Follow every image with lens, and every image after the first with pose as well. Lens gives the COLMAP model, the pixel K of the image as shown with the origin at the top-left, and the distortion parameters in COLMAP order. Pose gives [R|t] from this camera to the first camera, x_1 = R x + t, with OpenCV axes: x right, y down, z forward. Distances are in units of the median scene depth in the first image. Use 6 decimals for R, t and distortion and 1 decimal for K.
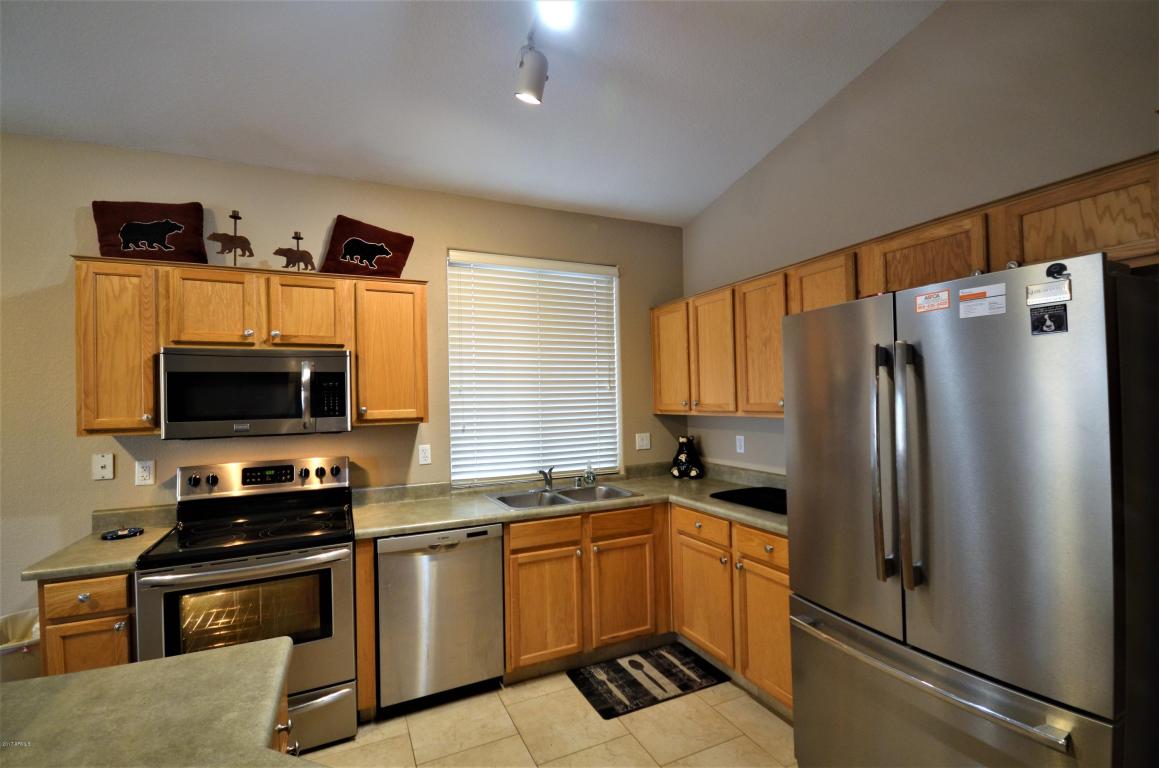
lens RADIAL K [[508.2, 0, 575.0], [0, 508.2, 391.2], [0, 0, 1]] dist [0.010492, -0.012103]
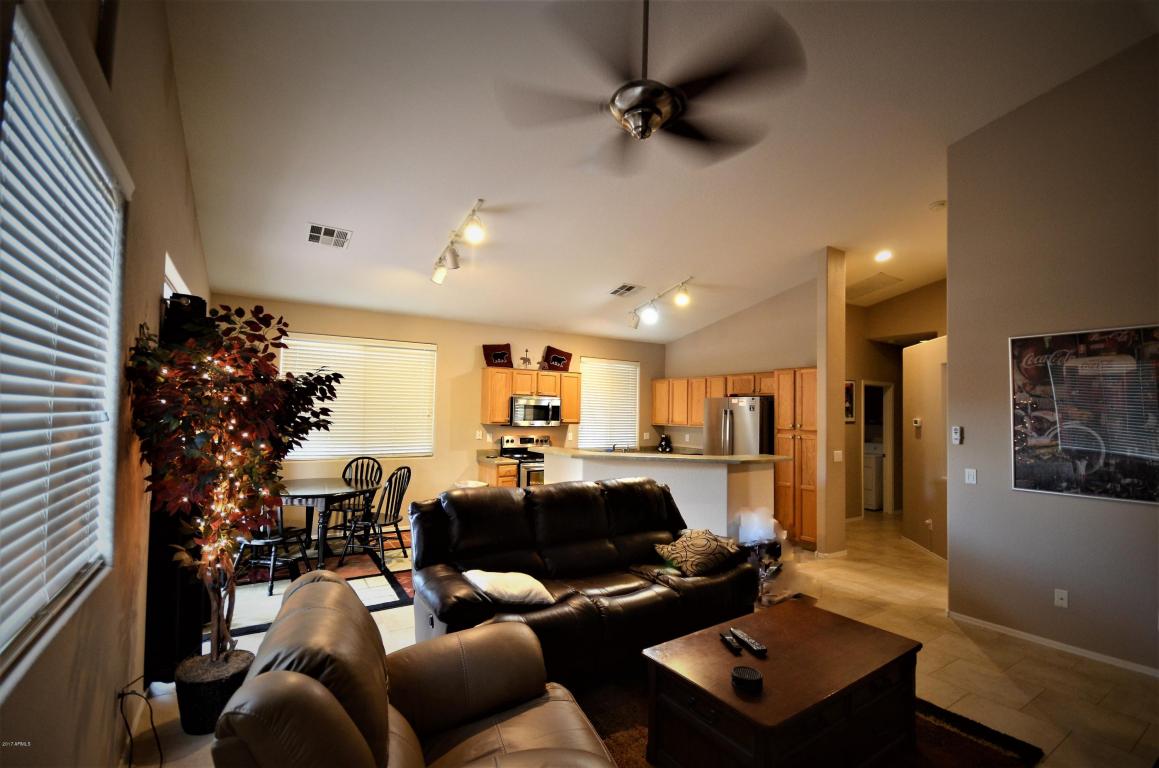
lens RADIAL K [[508.2, 0, 575.0], [0, 508.2, 391.2], [0, 0, 1]] dist [0.010492, -0.012103]
pose [[0.990940, 0.046685, 0.125929, -0.692612], [-0.043351, 0.998636, -0.029091, -0.036235], [-0.127115, 0.023368, 0.991613, -1.788957]]
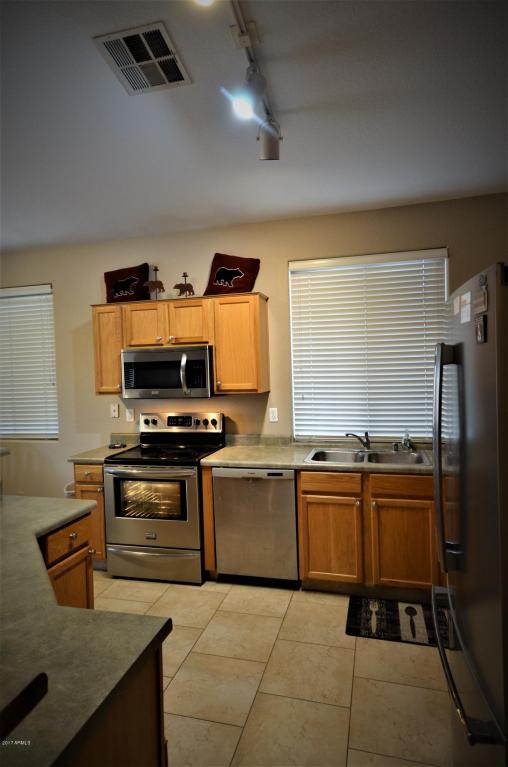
lens RADIAL K [[461.1, 0, 249.8], [0, 461.1, 379.1], [0, 0, 1]] dist [0.014132, 0.000469]
pose [[0.762090, 0.014918, -0.647300, 0.538318], [0.021731, 0.998582, 0.048600, -0.040737], [0.647107, -0.051104, 0.760685, 0.005760]]
